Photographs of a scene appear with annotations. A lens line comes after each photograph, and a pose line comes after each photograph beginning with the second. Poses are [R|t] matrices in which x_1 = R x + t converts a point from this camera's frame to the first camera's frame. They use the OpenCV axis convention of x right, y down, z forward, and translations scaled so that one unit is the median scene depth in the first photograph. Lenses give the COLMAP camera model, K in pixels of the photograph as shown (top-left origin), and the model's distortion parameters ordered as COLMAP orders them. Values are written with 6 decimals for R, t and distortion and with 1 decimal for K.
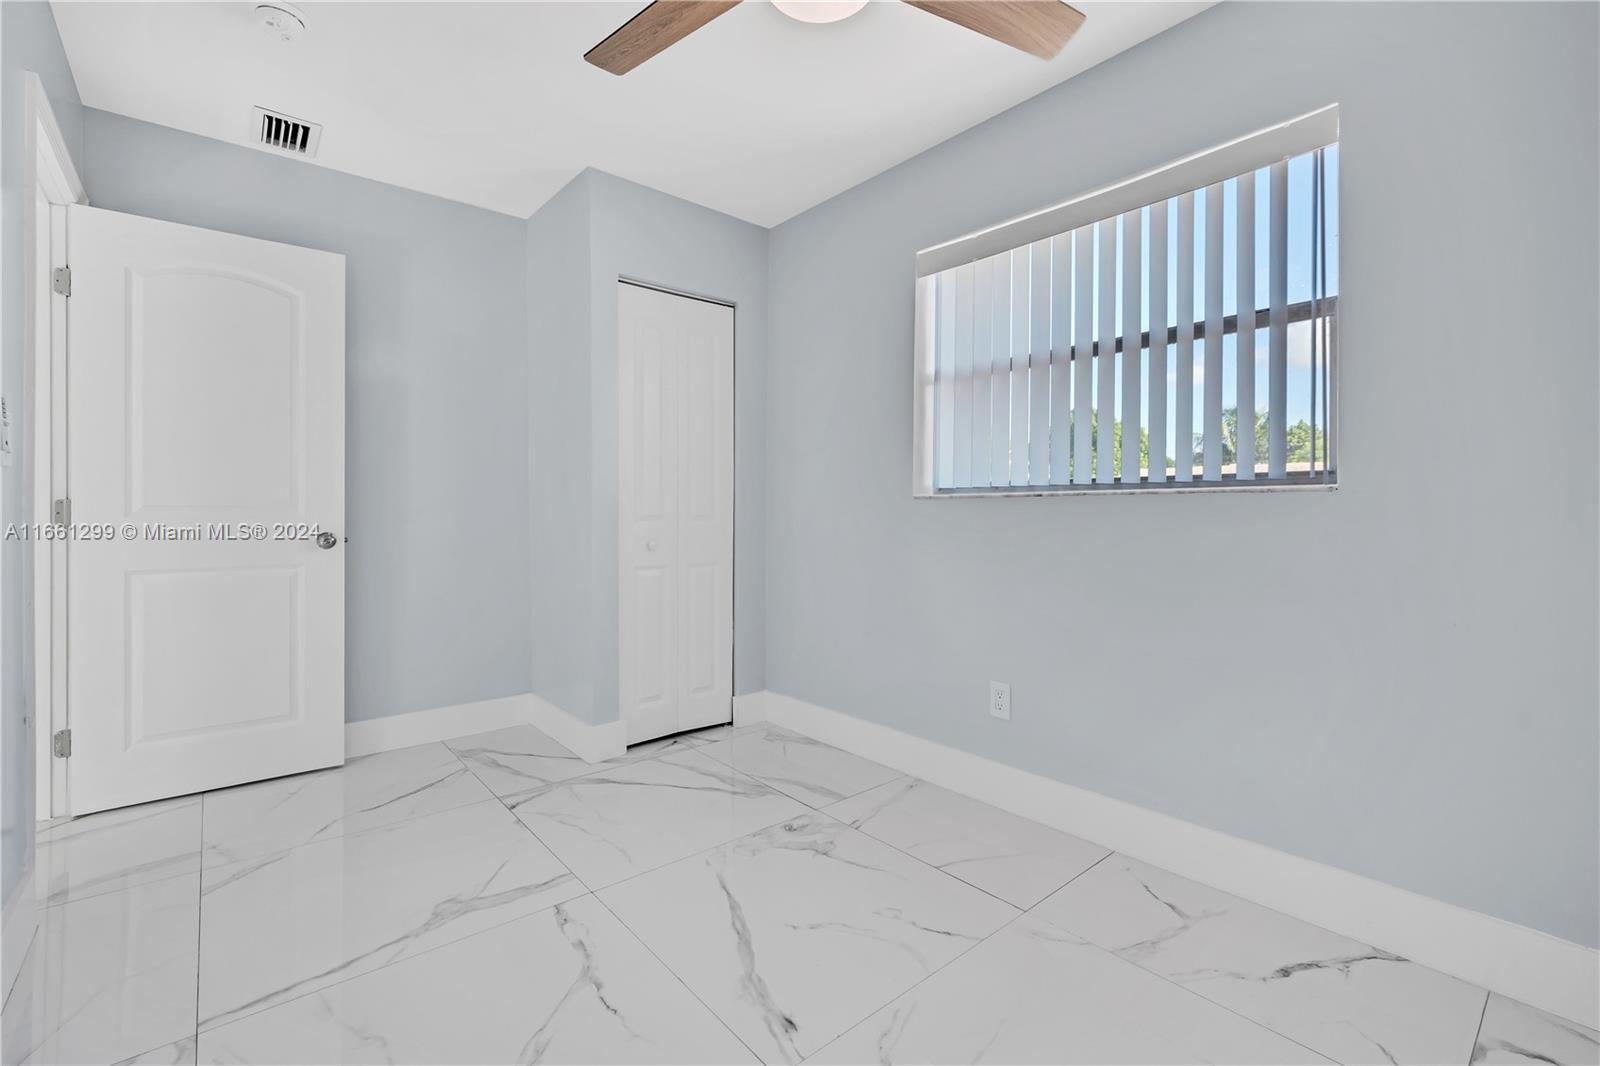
lens RADIAL K [[700.8, 0, 800.9], [0, 700.8, 512.3], [0, 0, 1]] dist [-0.001170, -0.000399]
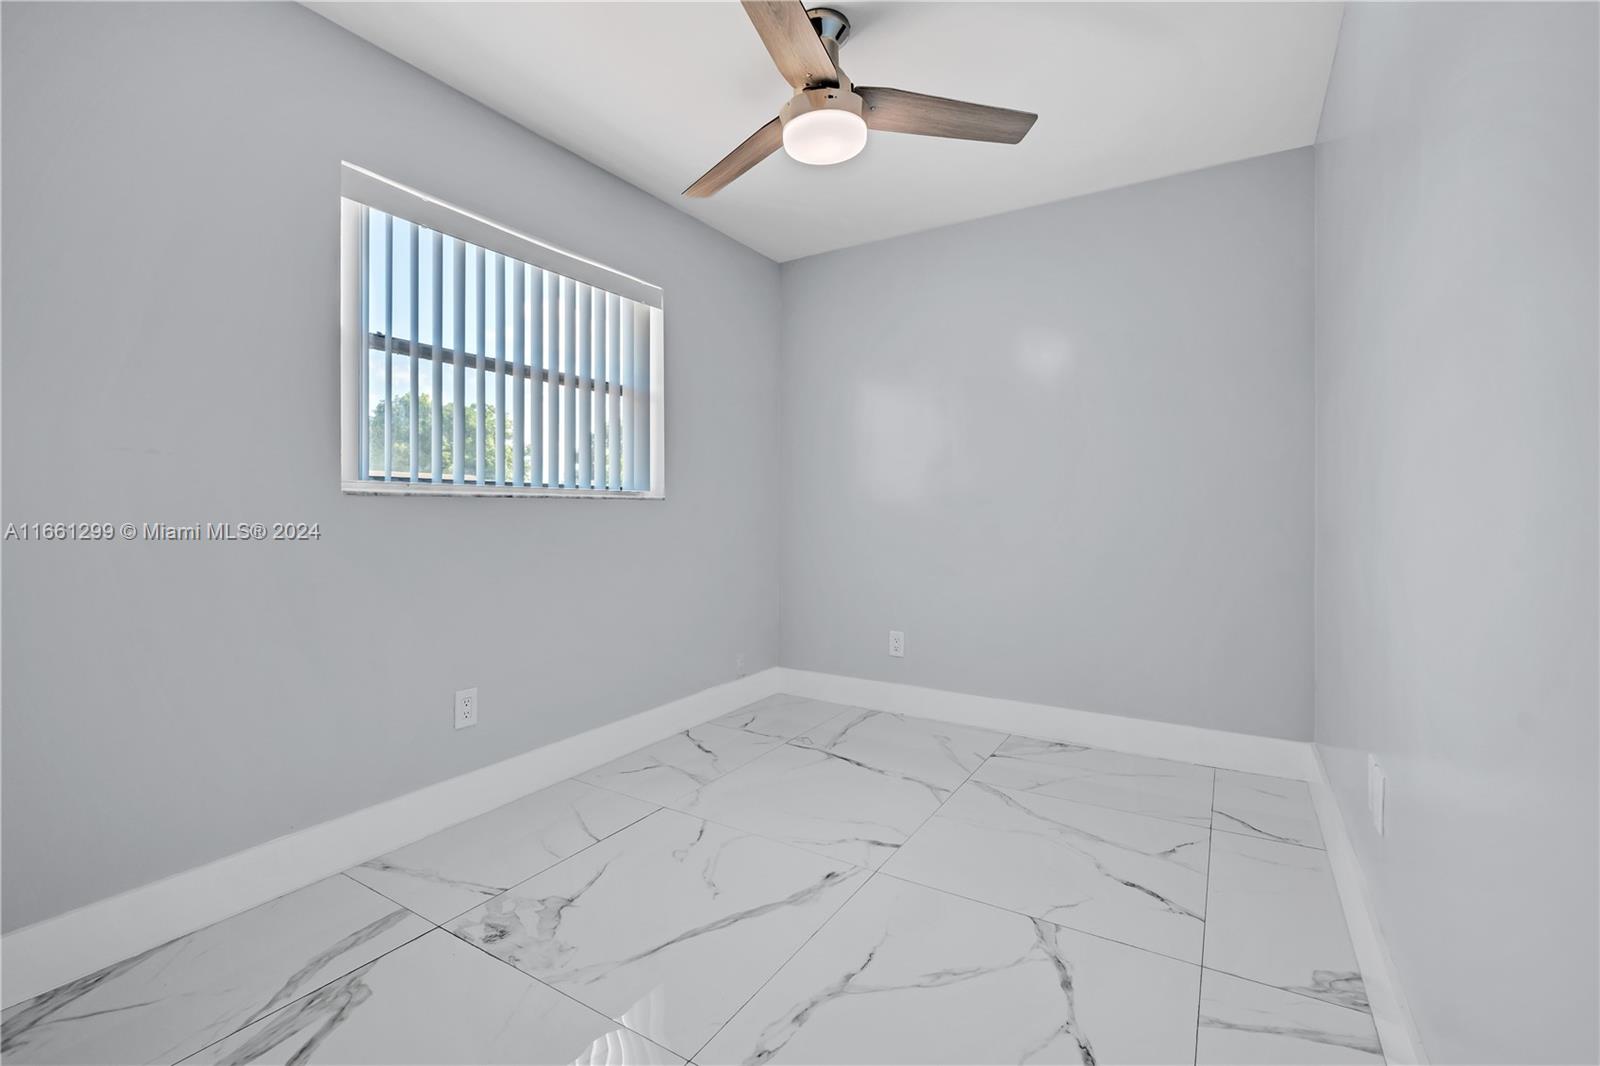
lens RADIAL K [[700.8, 0, 800.9], [0, 700.8, 512.3], [0, 0, 1]] dist [-0.001170, -0.000399]
pose [[-0.310518, -0.001477, 0.950566, -0.809797], [0.004703, 0.999984, 0.003090, -0.000542], [-0.950556, 0.005430, -0.310506, 0.906271]]
